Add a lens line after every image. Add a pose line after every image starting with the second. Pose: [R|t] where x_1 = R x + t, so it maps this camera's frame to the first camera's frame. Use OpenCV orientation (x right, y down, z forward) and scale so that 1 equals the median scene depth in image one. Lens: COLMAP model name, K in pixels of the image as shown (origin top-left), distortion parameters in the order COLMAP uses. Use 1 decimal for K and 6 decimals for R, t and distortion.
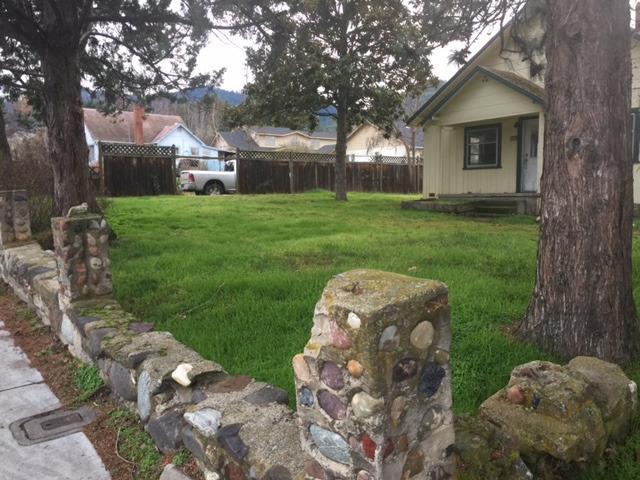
lens RADIAL K [[541.0, 0, 319.8], [0, 541.0, 238.9], [0, 0, 1]] dist [-0.000710, 0.000482]
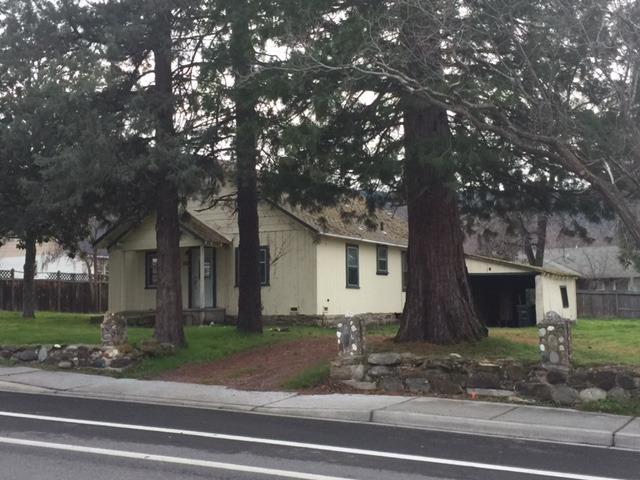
lens RADIAL K [[930.4, 0, 319.8], [0, 930.4, 239.6], [0, 0, 1]] dist [-0.010240, 0.000000]
pose [[0.911382, 0.027336, 0.410653, -0.185834], [0.044922, 0.985223, -0.165280, 0.098510], [-0.409103, 0.169081, 0.896686, -0.833204]]
